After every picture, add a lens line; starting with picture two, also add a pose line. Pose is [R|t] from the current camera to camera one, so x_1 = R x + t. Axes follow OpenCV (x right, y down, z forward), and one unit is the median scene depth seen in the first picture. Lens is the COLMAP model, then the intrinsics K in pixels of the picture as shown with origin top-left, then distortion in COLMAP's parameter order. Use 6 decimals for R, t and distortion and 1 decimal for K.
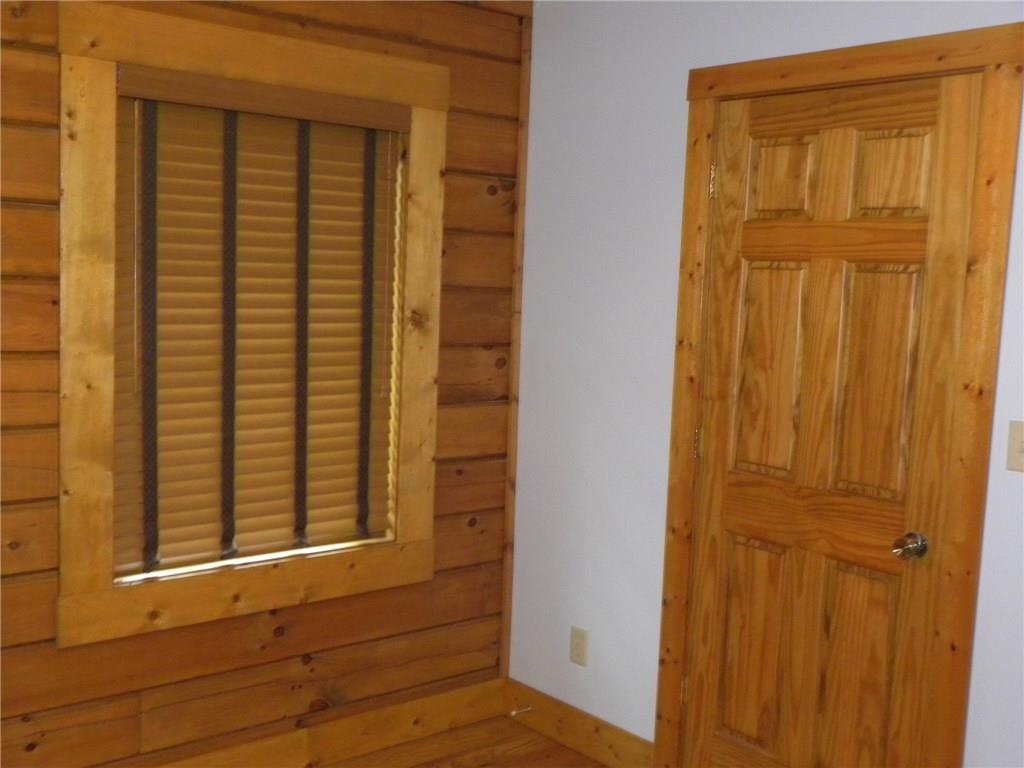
lens RADIAL K [[1128.6, 0, 506.1], [0, 1128.6, 386.2], [0, 0, 1]] dist [0.024569, -0.047594]
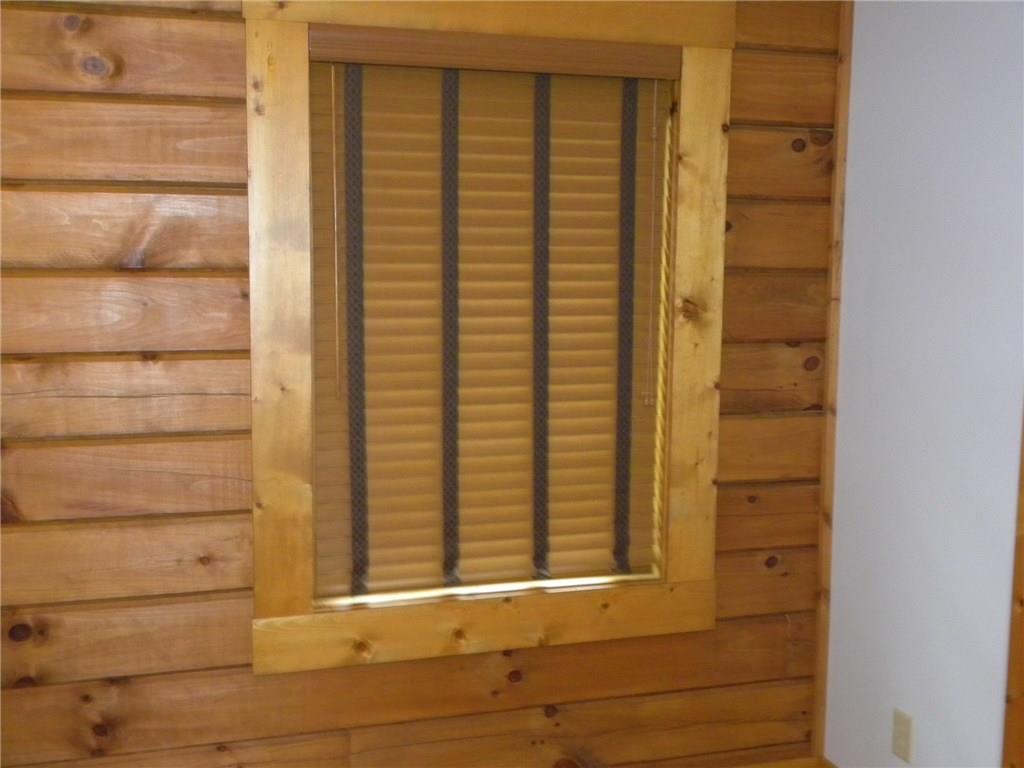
lens RADIAL K [[1128.6, 0, 506.1], [0, 1128.6, 386.2], [0, 0, 1]] dist [0.024569, -0.047594]
pose [[0.916842, 0.016466, -0.398909, 0.129454], [-0.013088, 0.999852, 0.011191, -0.012030], [0.399035, -0.005040, 0.916922, 0.208693]]
